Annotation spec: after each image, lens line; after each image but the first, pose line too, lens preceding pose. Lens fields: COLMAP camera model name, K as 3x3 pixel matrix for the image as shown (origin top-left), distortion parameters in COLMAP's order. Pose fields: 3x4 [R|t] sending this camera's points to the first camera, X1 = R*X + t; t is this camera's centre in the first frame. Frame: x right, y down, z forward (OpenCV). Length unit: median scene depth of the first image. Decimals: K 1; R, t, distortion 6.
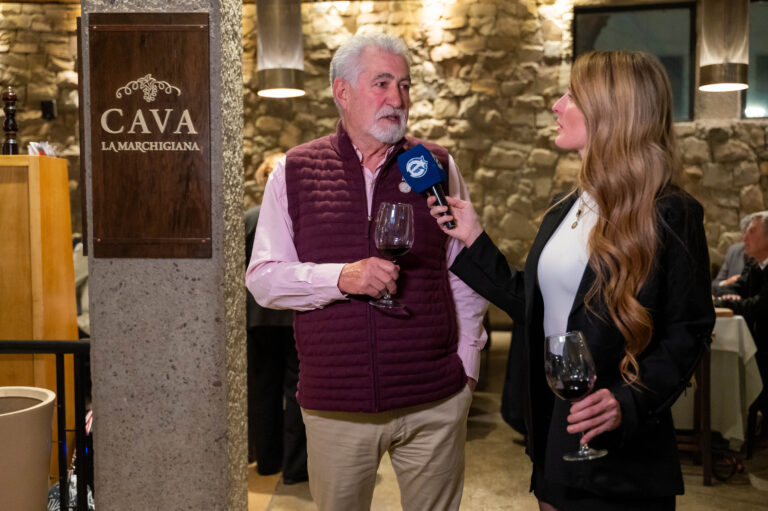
lens RADIAL K [[830.5, 0, 386.1], [0, 830.5, 253.1], [0, 0, 1]] dist [0.005297, 0.000000]
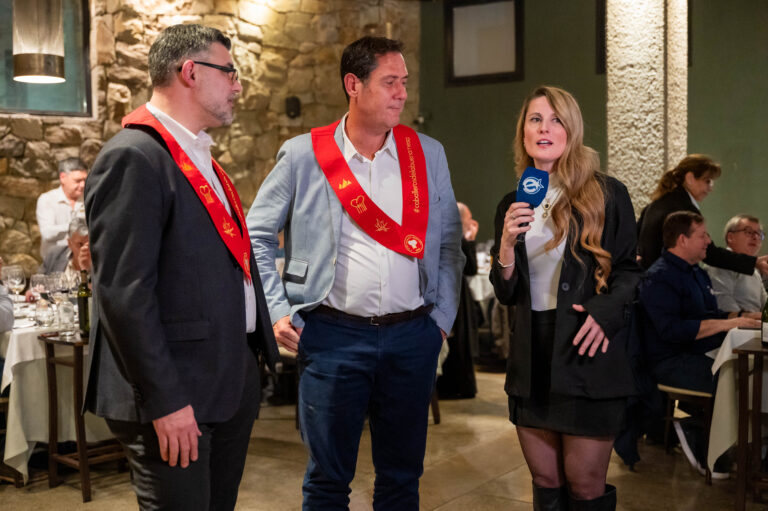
lens RADIAL K [[1016.8, 0, 382.6], [0, 1016.8, 261.4], [0, 0, 1]] dist [0.007545, 0.000000]
pose [[0.534511, -0.055511, 0.843336, -0.249976], [0.062316, 0.997713, 0.026177, -0.001678], [-0.842861, 0.038561, 0.536748, 0.051813]]
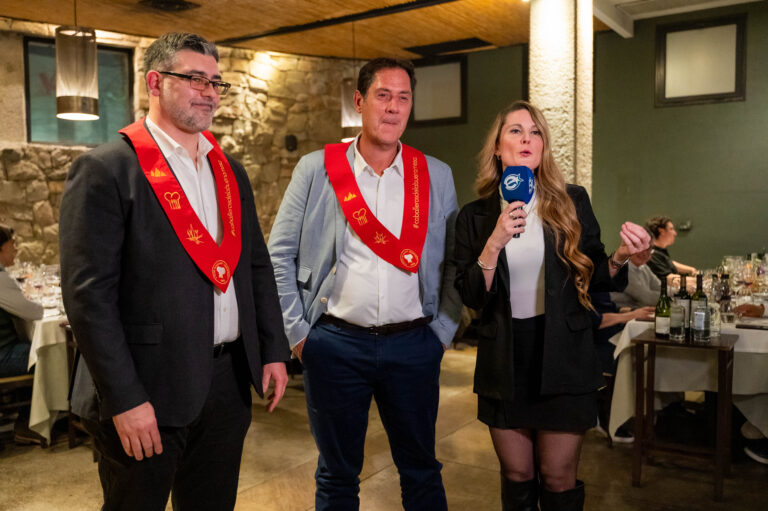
lens RADIAL K [[729.4, 0, 376.2], [0, 729.4, 256.1], [0, 0, 1]] dist [-0.004553, 0.000000]
pose [[0.529731, -0.049995, 0.846691, -0.173218], [0.058273, 0.998048, 0.022474, -0.001630], [-0.846161, 0.037434, 0.531611, 0.075766]]
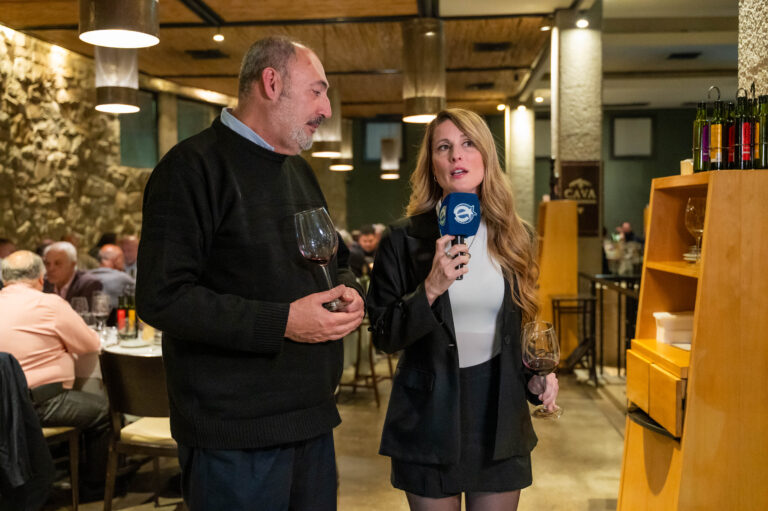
lens RADIAL K [[830.5, 0, 383.3], [0, 830.5, 270.9], [0, 0, 1]] dist [0.005297, 0.000000]
pose [[0.047673, -0.058277, 0.997162, -1.179839], [0.069593, 0.996064, 0.054886, -0.031275], [-0.996436, 0.066779, 0.051541, 0.546734]]
